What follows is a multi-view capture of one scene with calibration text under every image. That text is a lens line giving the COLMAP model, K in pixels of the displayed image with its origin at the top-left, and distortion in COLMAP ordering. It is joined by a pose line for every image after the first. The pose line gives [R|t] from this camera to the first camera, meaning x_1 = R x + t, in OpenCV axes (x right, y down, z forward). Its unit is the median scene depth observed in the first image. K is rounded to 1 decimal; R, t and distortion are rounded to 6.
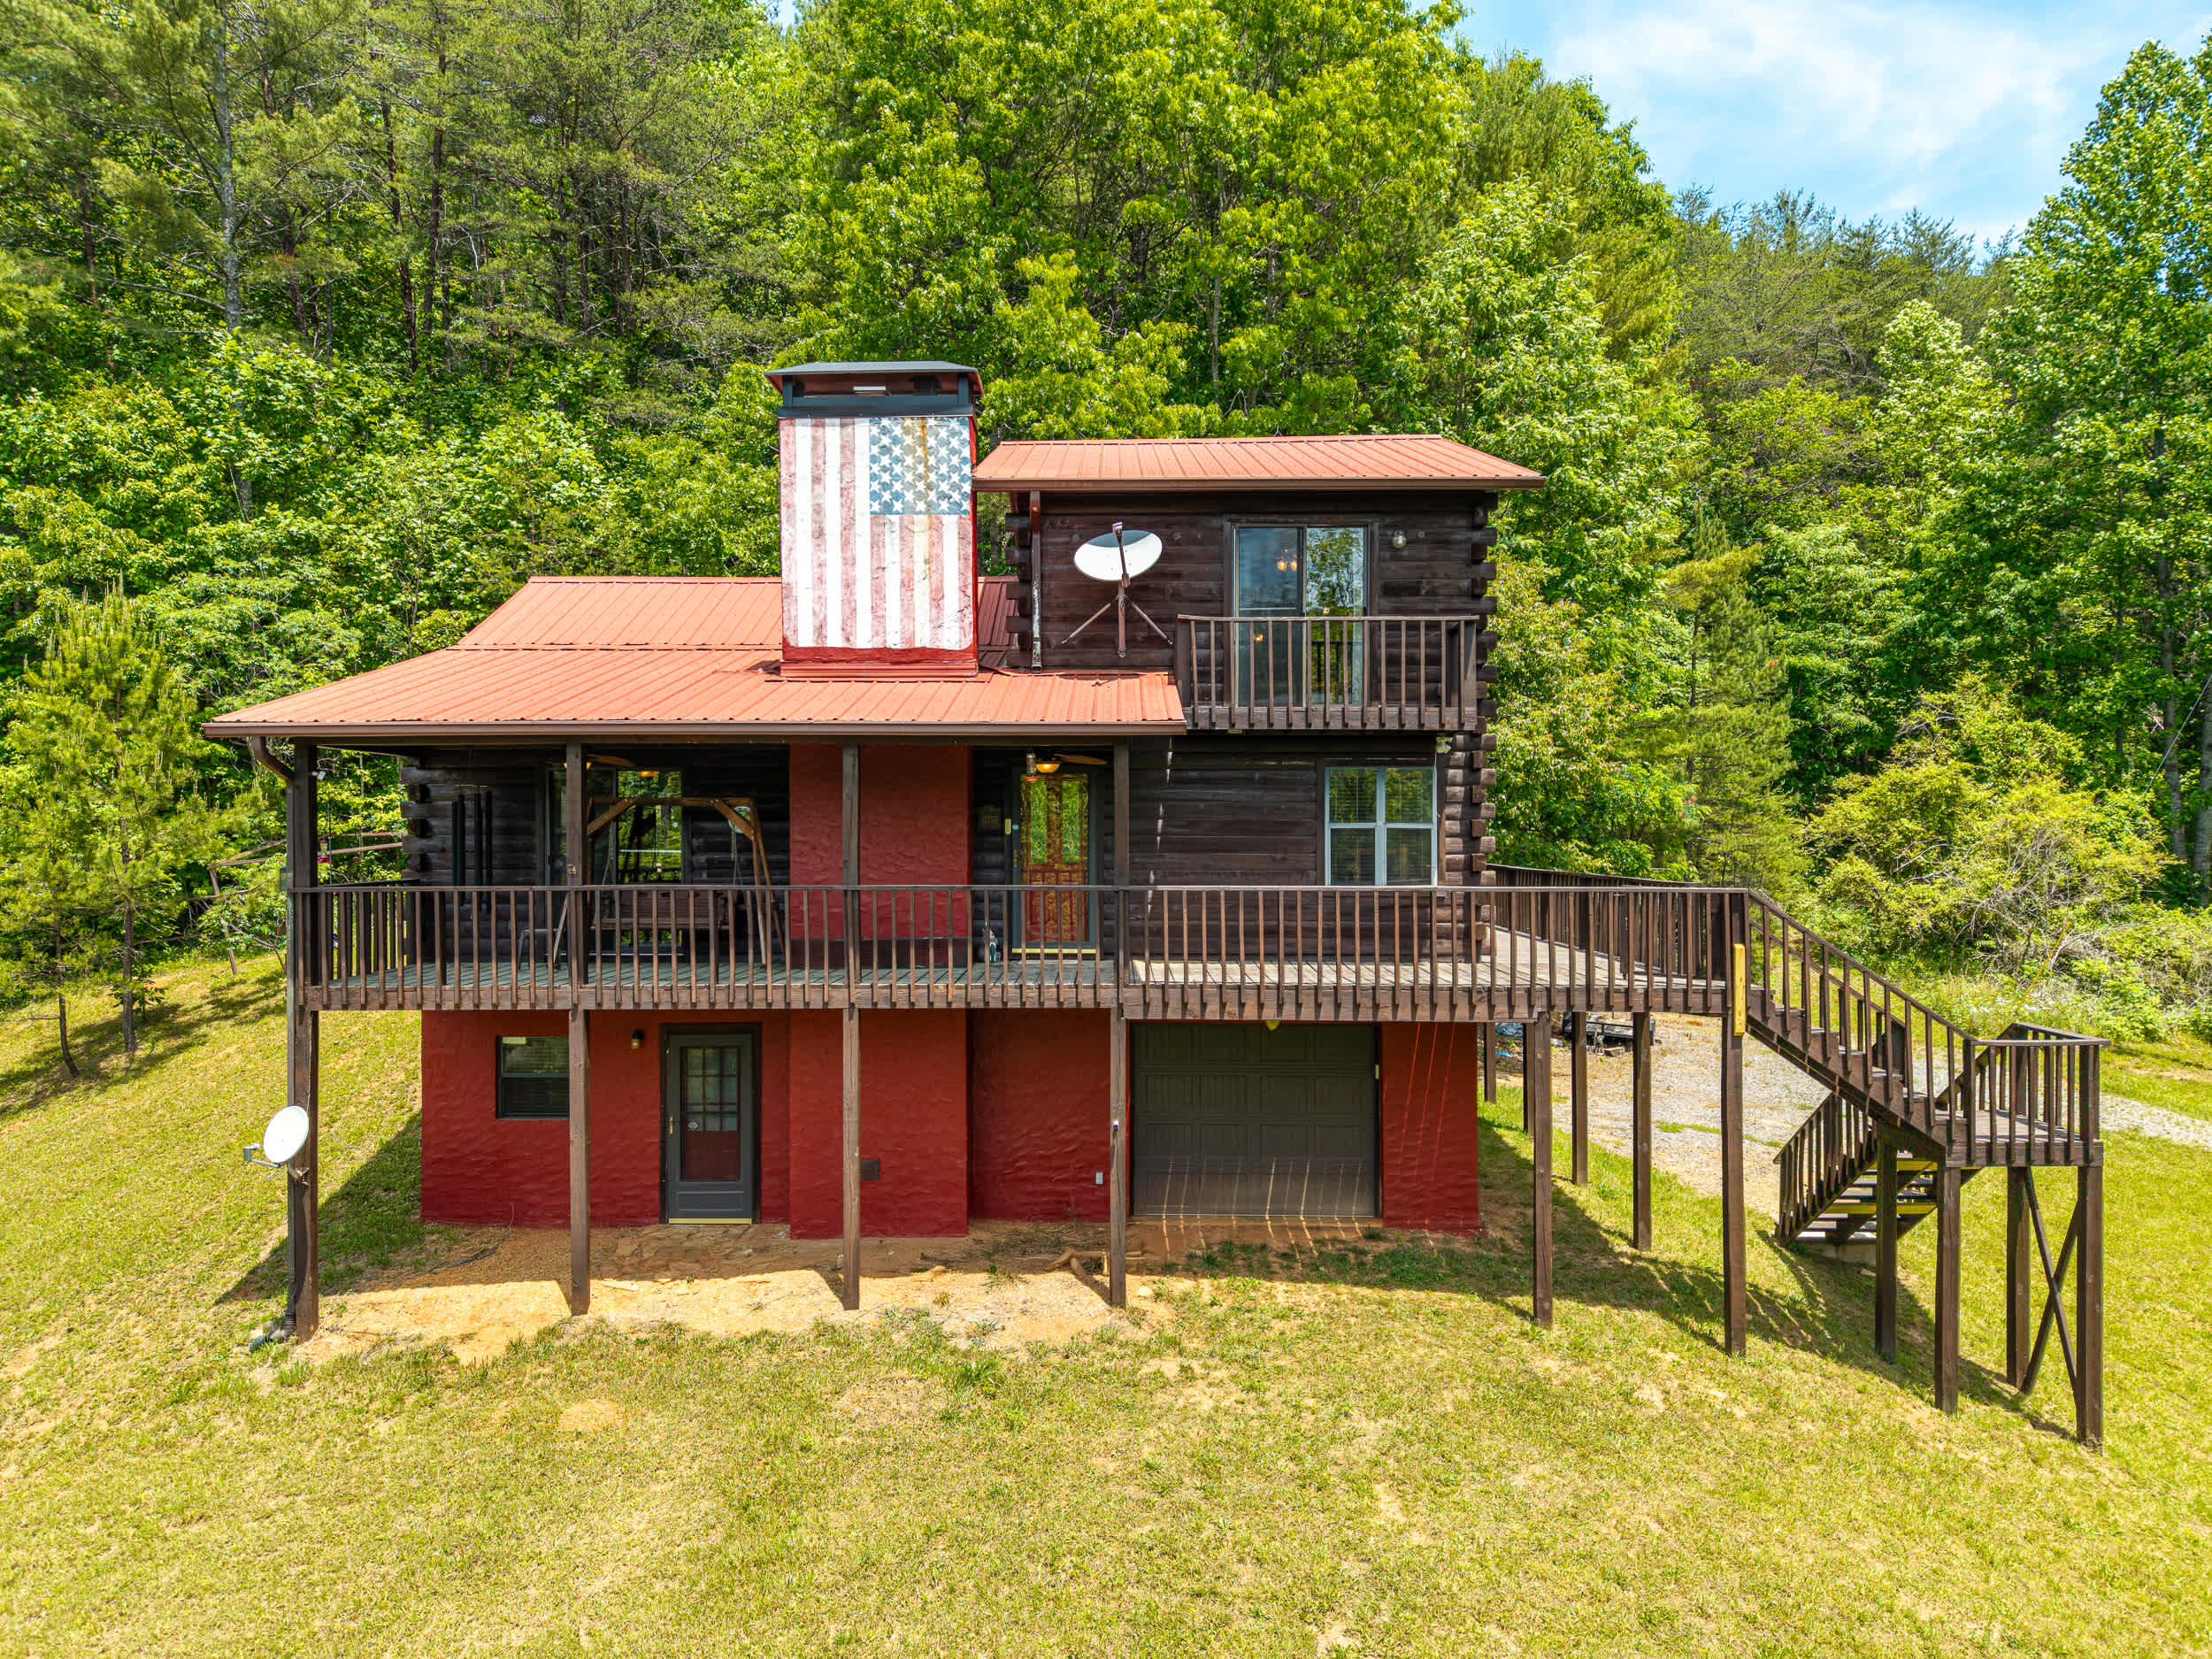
lens RADIAL K [[1488.9, 0, 1106.0], [0, 1488.9, 829.5], [0, 0, 1]] dist [0.030903, -0.001116]
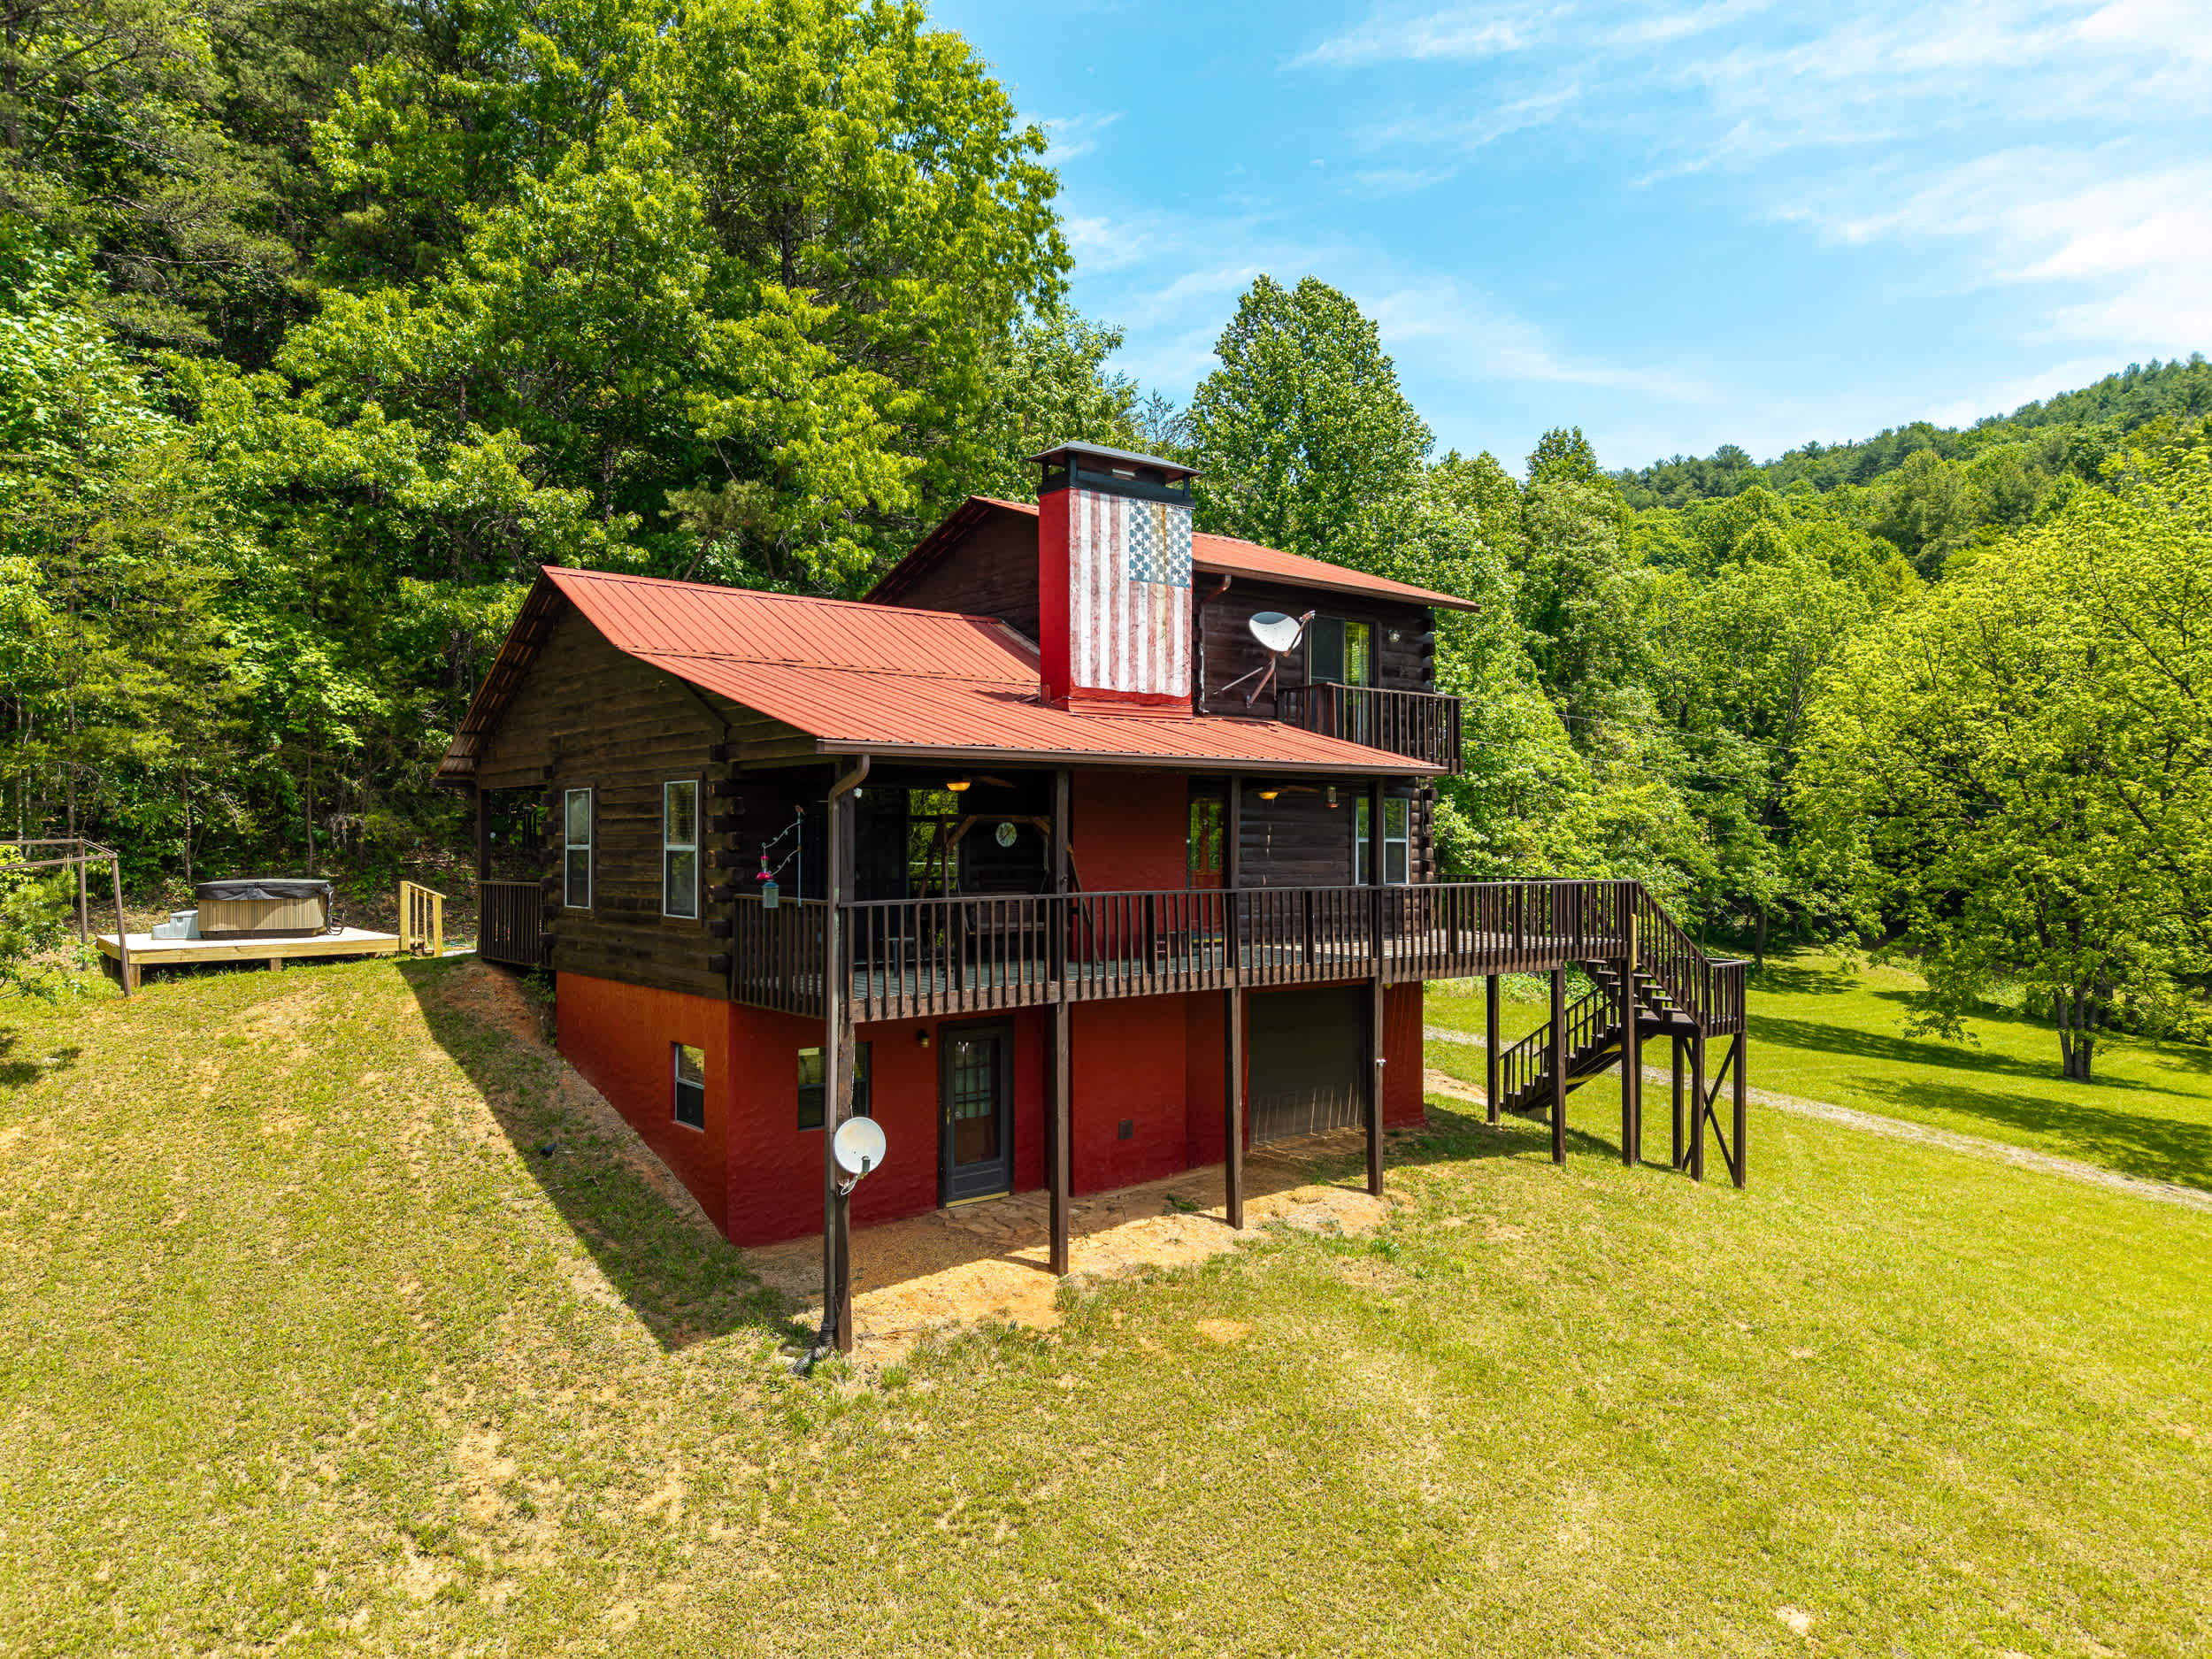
lens RADIAL K [[1455.4, 0, 1103.0], [0, 1455.4, 824.7], [0, 0, 1]] dist [0.112474, -0.000076]
pose [[0.776302, 0.005814, 0.630334, -0.910112], [-0.000871, 0.999966, -0.008151, -0.005341], [-0.630361, 0.005779, 0.776281, 0.106963]]
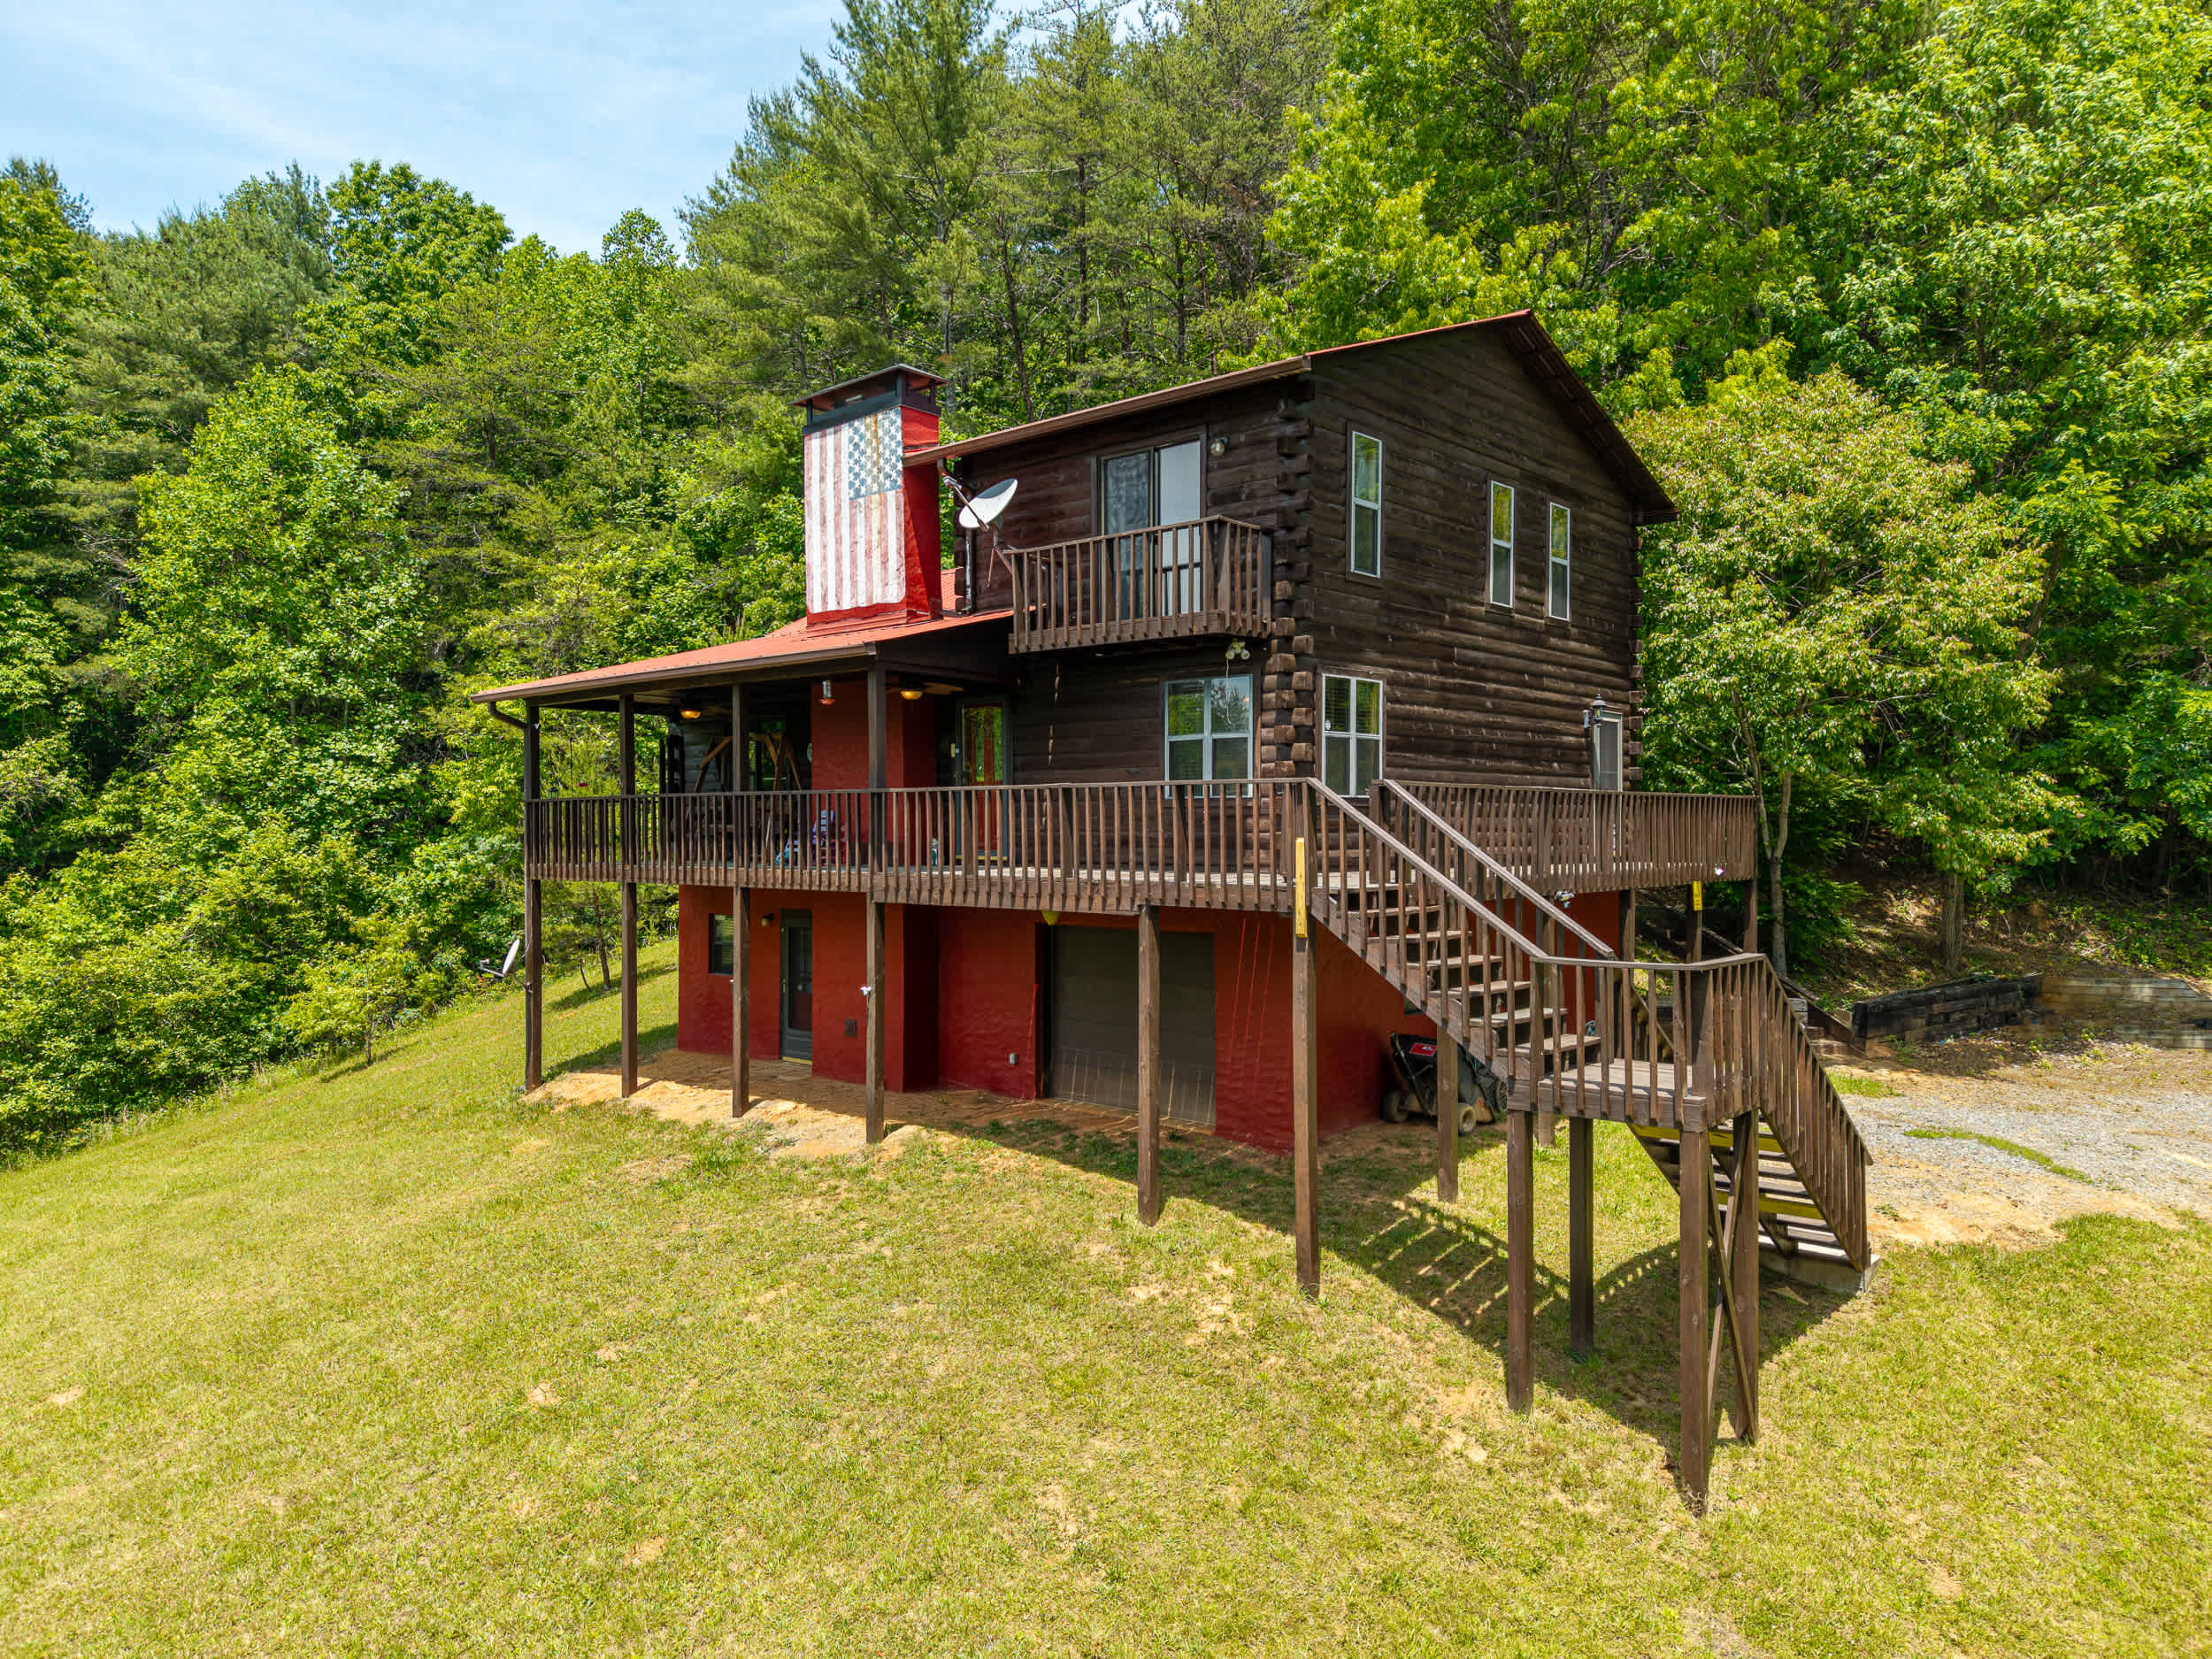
lens RADIAL K [[1488.9, 0, 1106.0], [0, 1488.9, 829.5], [0, 0, 1]] dist [0.030903, -0.001116]
pose [[0.751087, 0.000310, -0.660203, 0.821781], [0.000803, 0.999999, 0.001382, 0.060984], [0.660203, -0.001568, 0.751086, 0.208675]]
